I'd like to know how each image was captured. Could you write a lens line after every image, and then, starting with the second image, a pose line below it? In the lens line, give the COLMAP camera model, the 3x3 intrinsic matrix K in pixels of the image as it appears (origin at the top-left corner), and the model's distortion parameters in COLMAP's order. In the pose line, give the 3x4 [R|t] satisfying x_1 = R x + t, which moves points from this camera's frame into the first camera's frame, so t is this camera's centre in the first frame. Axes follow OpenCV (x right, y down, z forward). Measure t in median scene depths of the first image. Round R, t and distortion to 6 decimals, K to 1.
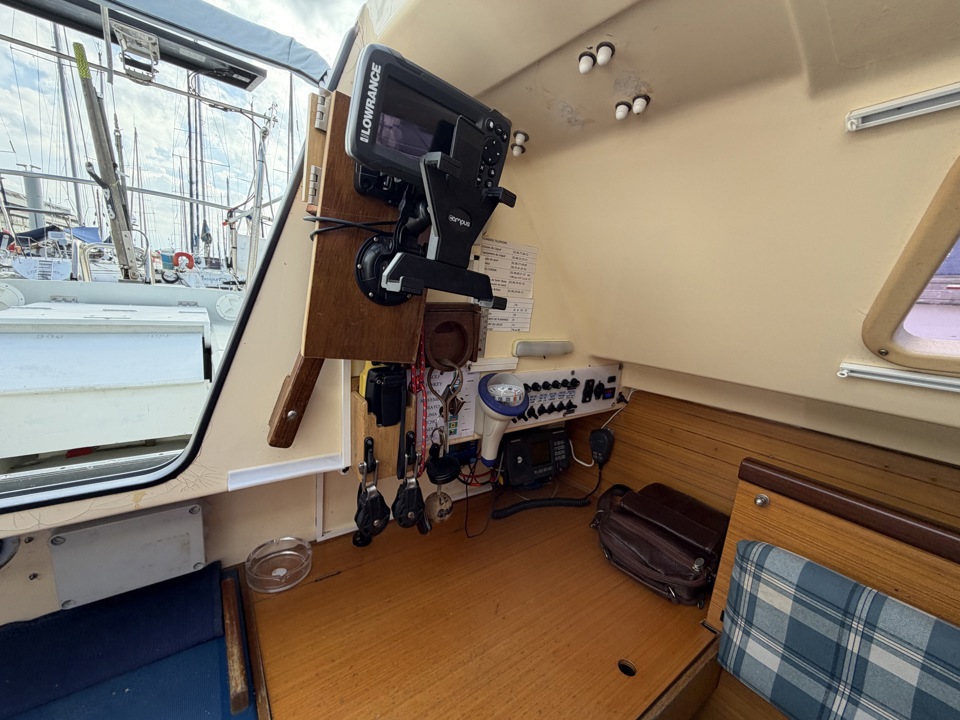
lens RADIAL K [[381.6, 0, 483.4], [0, 381.6, 355.1], [0, 0, 1]] dist [-0.002879, -0.000067]
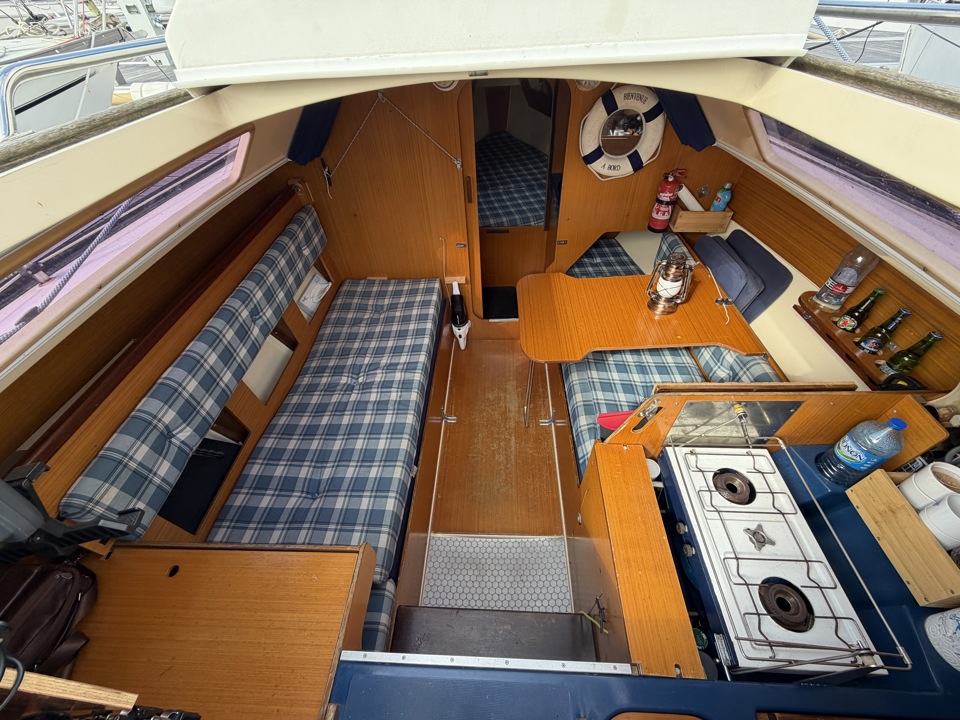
lens RADIAL K [[381.6, 0, 478.7], [0, 381.6, 358.0], [0, 0, 1]] dist [-0.002879, -0.000067]
pose [[-0.786880, -0.471295, 0.398373, -0.940044], [0.063279, 0.580525, 0.811780, -1.017812], [-0.613853, 0.663982, -0.426981, 0.319015]]
